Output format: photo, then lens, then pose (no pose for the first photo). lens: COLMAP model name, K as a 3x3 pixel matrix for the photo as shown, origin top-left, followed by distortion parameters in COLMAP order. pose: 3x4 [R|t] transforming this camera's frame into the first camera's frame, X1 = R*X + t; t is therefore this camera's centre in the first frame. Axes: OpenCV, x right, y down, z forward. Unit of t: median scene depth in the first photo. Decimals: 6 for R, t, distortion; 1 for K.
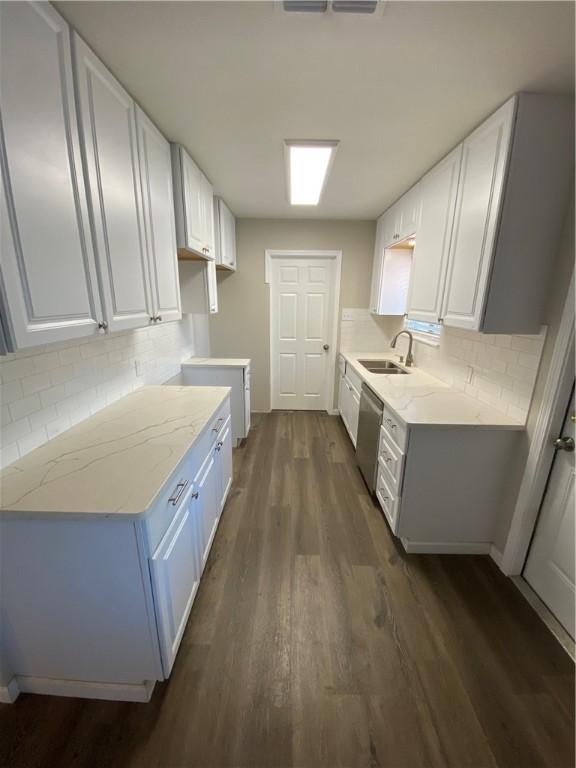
lens RADIAL K [[315.4, 0, 288.0], [0, 315.4, 384.0], [0, 0, 1]] dist [0.010263, -0.000375]
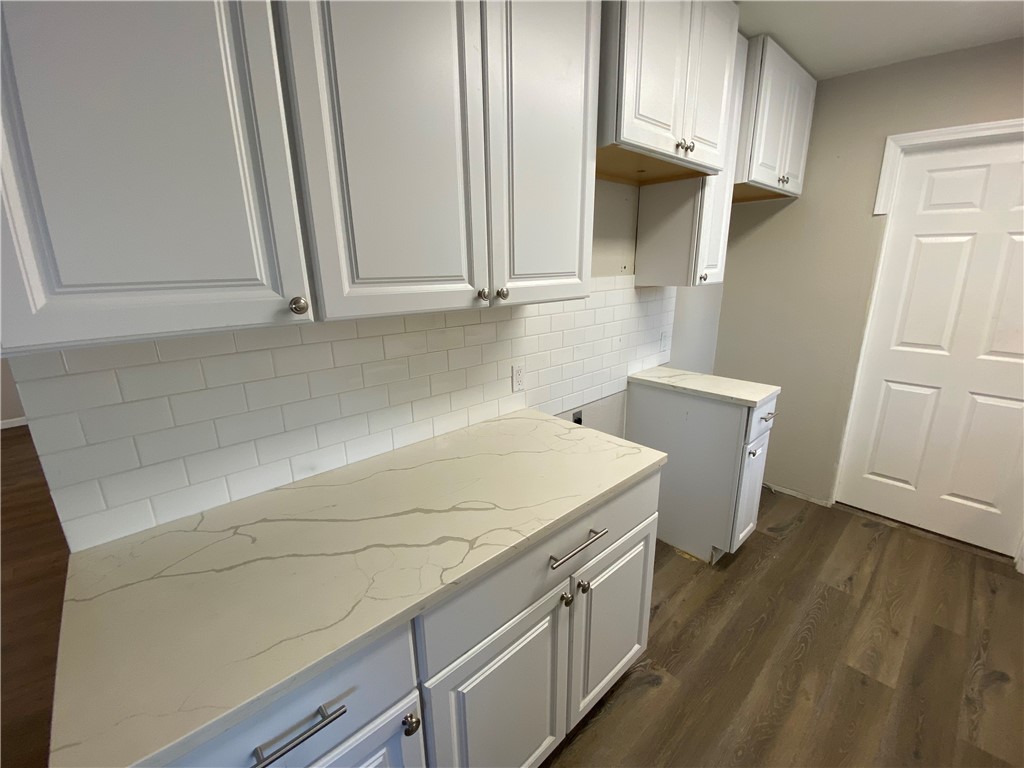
lens RADIAL K [[425.0, 0, 512.5], [0, 425.0, 380.6], [0, 0, 1]] dist [0.023805, -0.020878]
pose [[0.678480, 0.165675, -0.715693, 0.058788], [-0.167295, 0.983485, 0.069070, -0.072374], [0.715317, 0.072870, 0.694991, 0.332286]]
